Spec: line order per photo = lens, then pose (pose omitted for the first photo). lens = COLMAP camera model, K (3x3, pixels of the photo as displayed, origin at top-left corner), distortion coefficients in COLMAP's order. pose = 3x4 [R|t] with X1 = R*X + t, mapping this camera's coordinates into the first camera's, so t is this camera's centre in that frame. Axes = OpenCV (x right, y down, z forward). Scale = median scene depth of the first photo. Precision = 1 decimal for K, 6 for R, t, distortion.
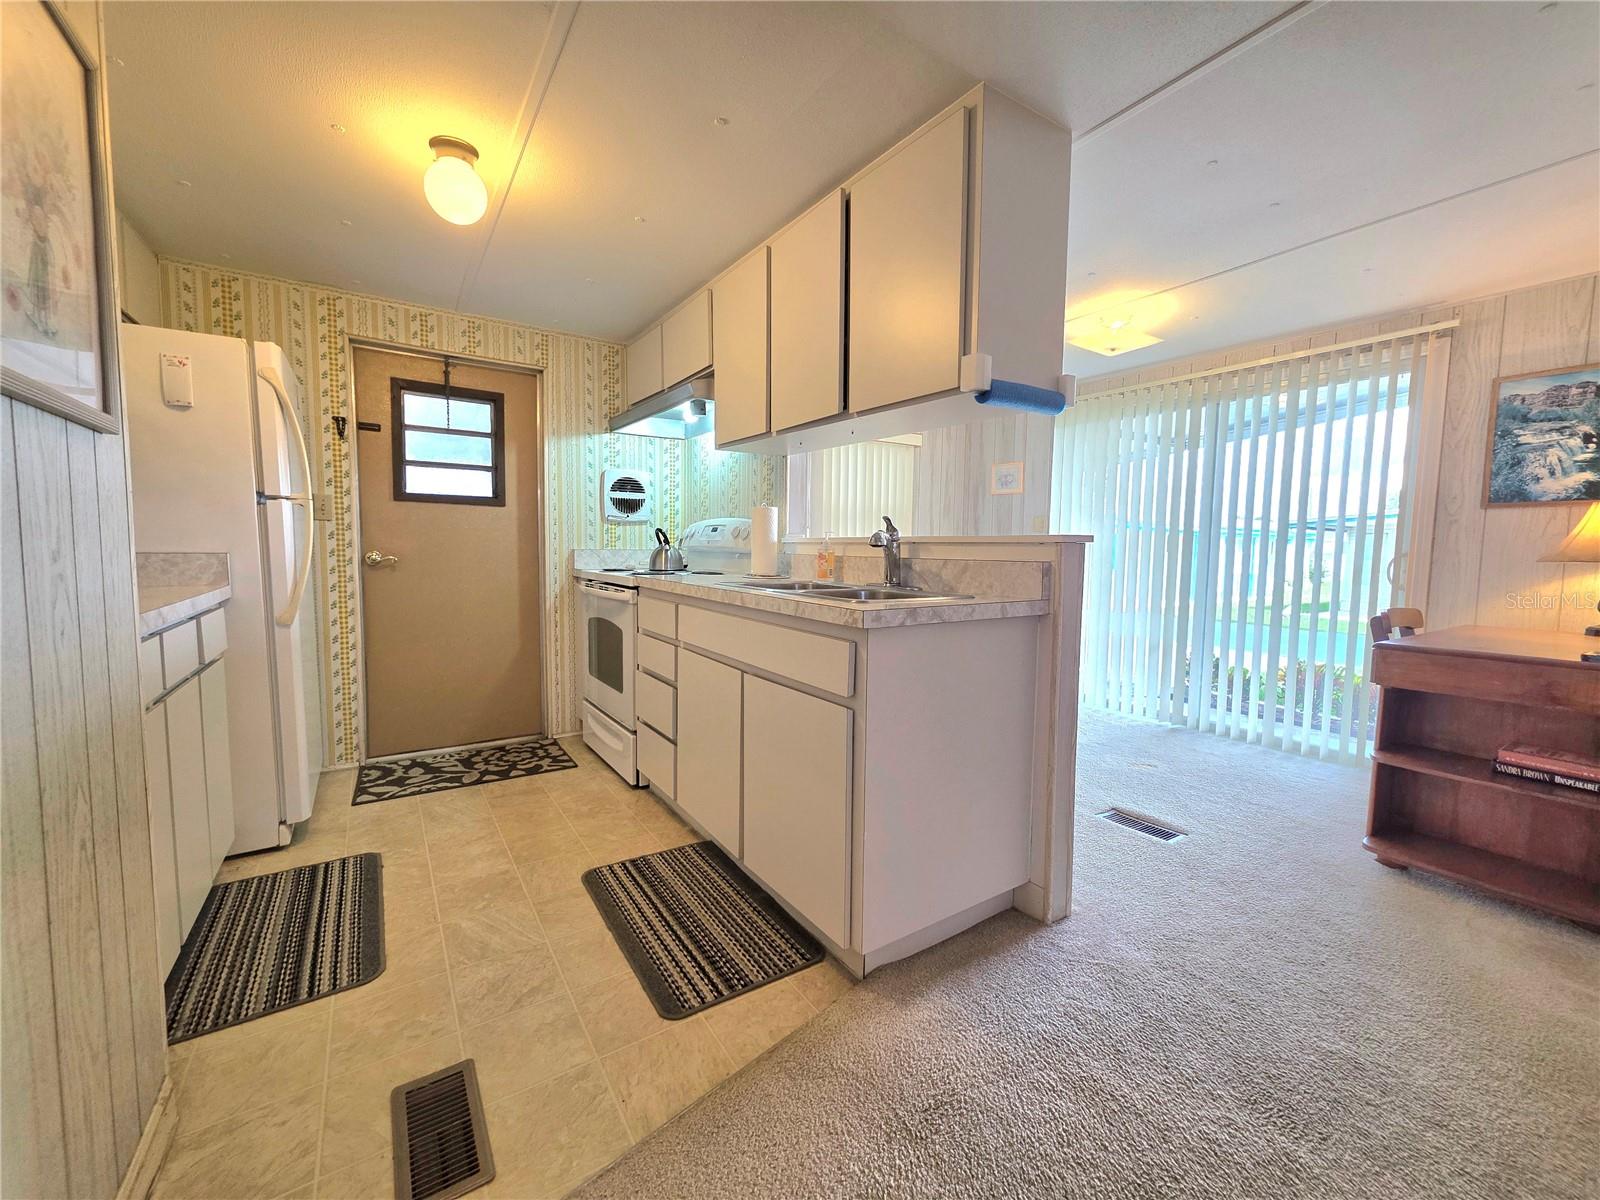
lens RADIAL K [[638.5, 0, 806.7], [0, 638.5, 593.7], [0, 0, 1]] dist [-0.003006, 0.000619]
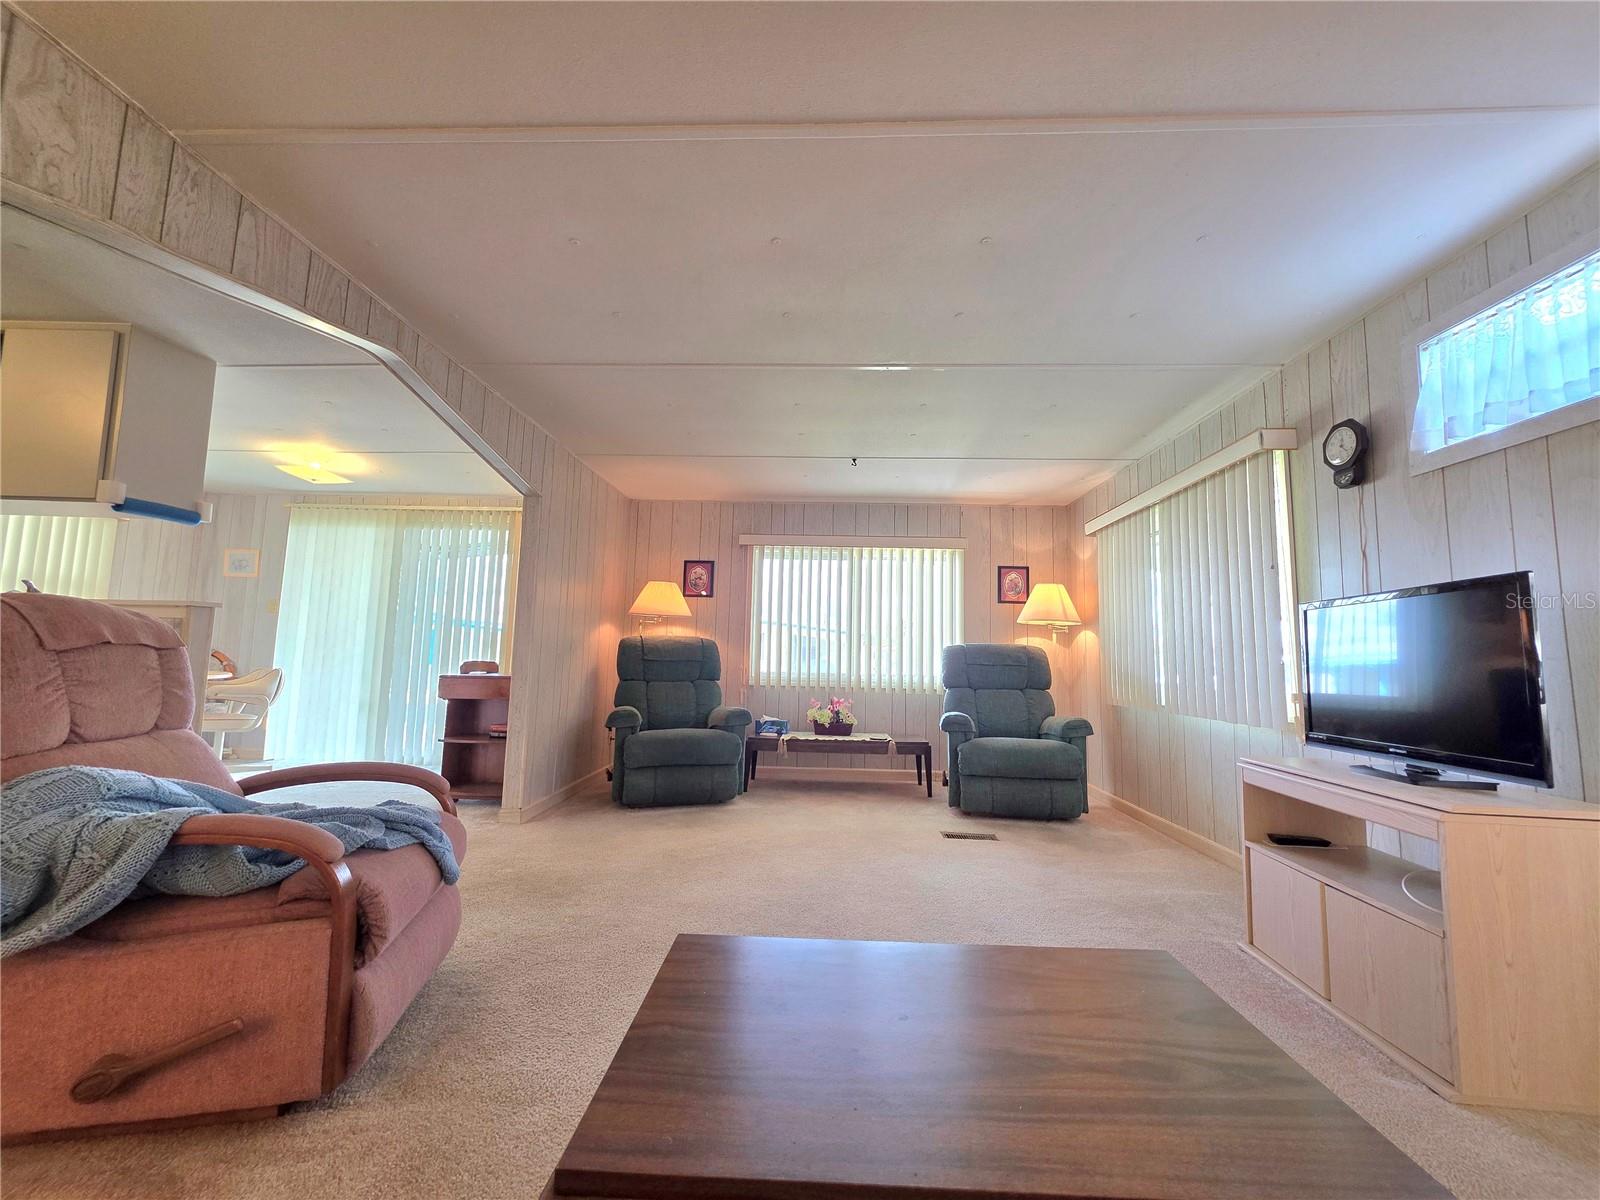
lens RADIAL K [[638.5, 0, 797.0], [0, 638.5, 592.6], [0, 0, 1]] dist [-0.003006, 0.000619]
pose [[0.592662, 0.081143, 0.801354, 0.019184], [0.045059, 0.990014, -0.133572, 0.105405], [-0.804190, 0.115271, 0.583087, -0.717342]]
